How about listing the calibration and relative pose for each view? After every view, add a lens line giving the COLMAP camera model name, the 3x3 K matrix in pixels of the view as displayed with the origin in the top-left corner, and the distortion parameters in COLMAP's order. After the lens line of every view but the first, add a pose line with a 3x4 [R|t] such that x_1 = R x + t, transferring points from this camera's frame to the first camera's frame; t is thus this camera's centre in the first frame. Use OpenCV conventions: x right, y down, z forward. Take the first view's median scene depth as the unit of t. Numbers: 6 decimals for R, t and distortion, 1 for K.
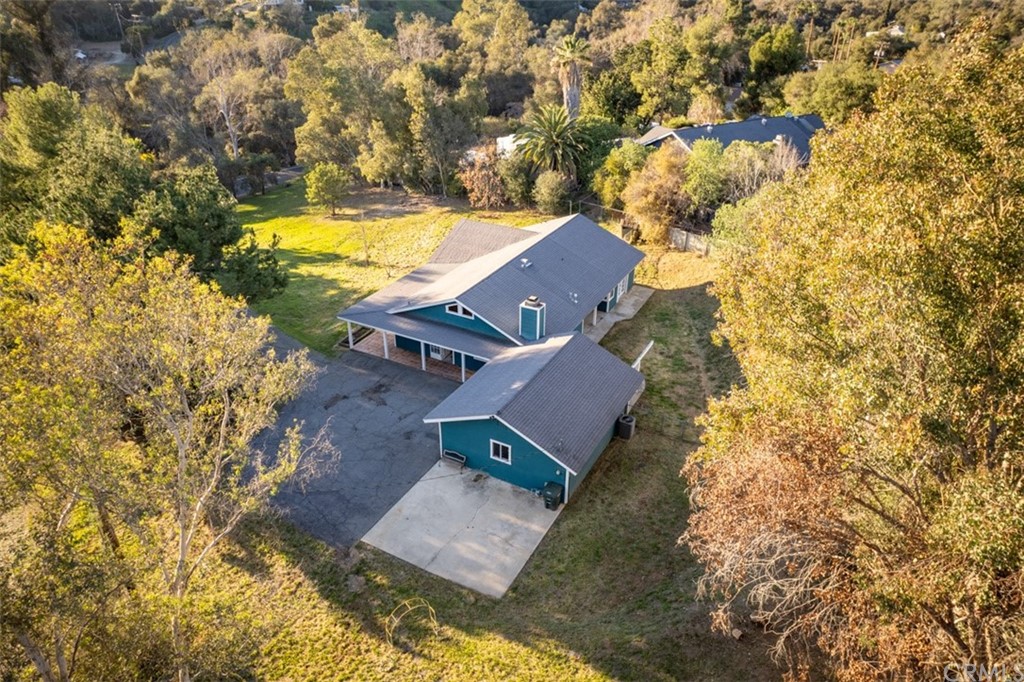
lens RADIAL K [[658.2, 0, 512.0], [0, 658.2, 341.0], [0, 0, 1]] dist [-0.059295, 0.040409]
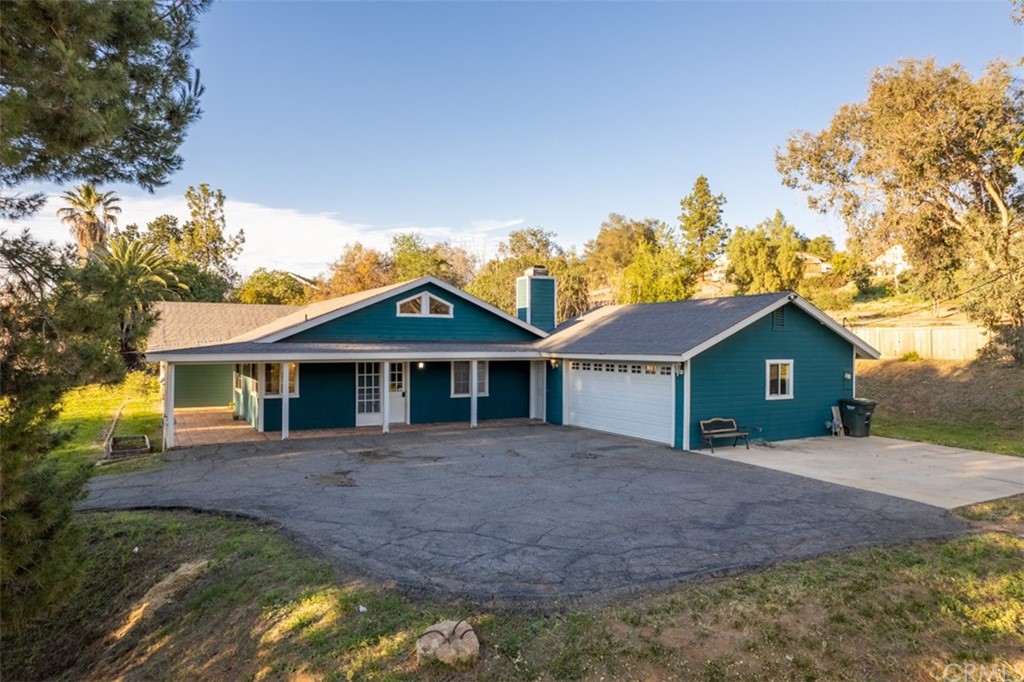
lens RADIAL K [[658.2, 0, 512.0], [0, 658.2, 341.0], [0, 0, 1]] dist [-0.059295, 0.040409]
pose [[0.542870, -0.000230, 0.839817, -0.380896], [0.402336, 0.877844, -0.259836, 0.115289], [-0.737169, 0.478946, 0.476648, 0.523483]]
